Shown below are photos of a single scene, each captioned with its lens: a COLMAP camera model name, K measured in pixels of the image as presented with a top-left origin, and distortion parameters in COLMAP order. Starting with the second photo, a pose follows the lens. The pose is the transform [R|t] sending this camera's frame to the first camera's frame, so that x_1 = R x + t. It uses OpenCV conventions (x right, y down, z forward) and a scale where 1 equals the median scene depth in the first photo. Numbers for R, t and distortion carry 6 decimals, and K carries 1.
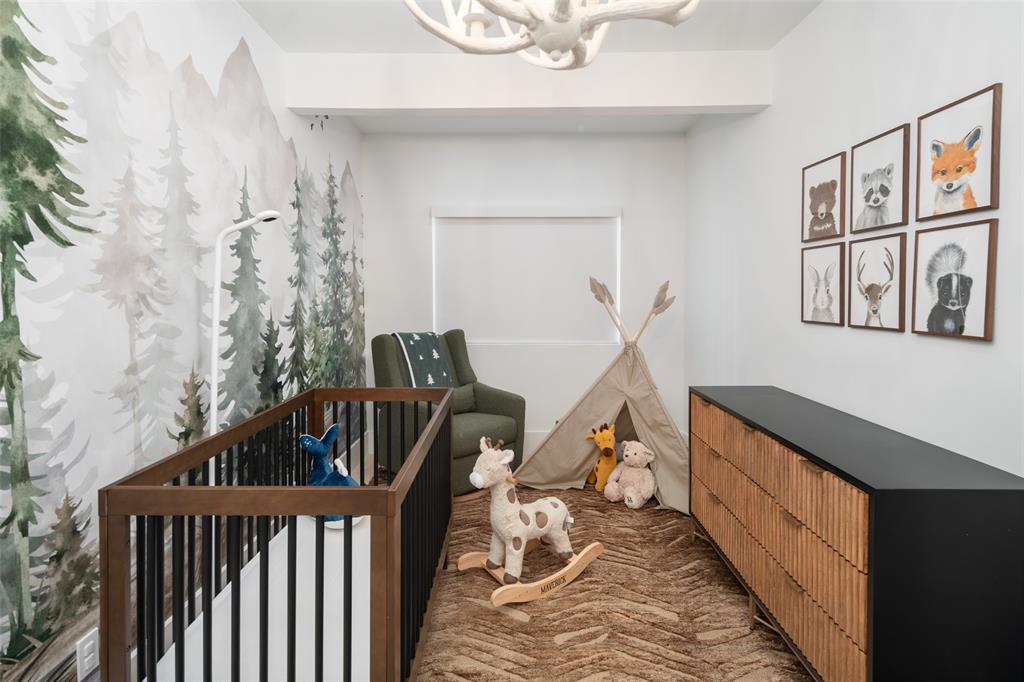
lens RADIAL K [[490.0, 0, 517.7], [0, 490.0, 327.2], [0, 0, 1]] dist [0.013188, -0.004269]
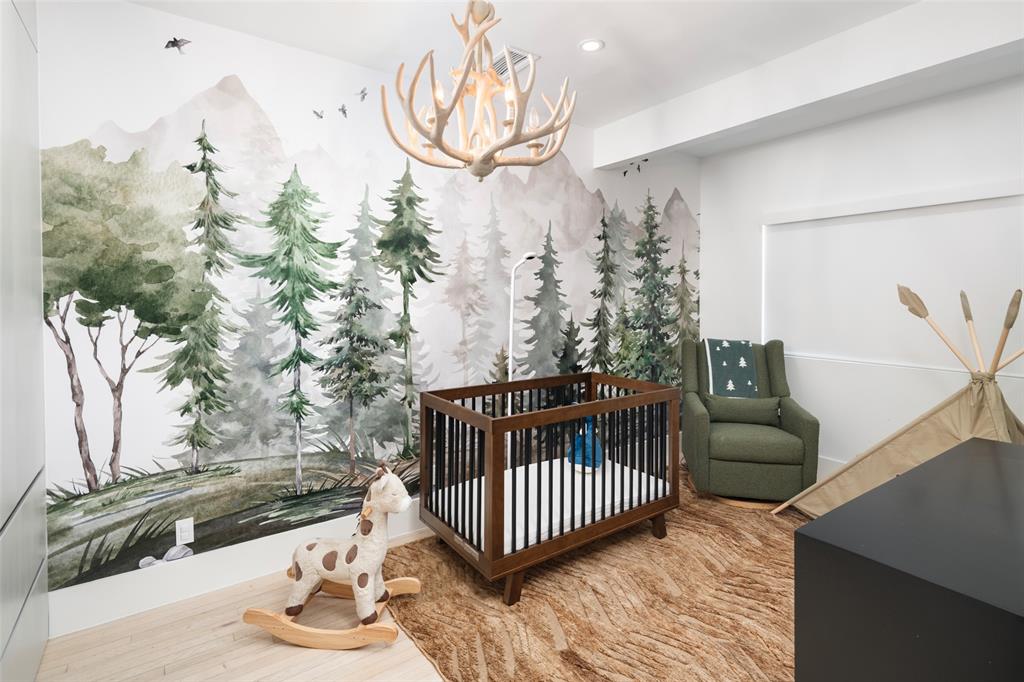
lens RADIAL K [[490.0, 0, 511.4], [0, 490.0, 339.1], [0, 0, 1]] dist [0.013188, -0.004269]
pose [[0.575631, 0.071850, -0.814547, 0.660319], [-0.058424, 0.997200, 0.046674, -0.021967], [0.815620, 0.020723, 0.578217, 0.025470]]
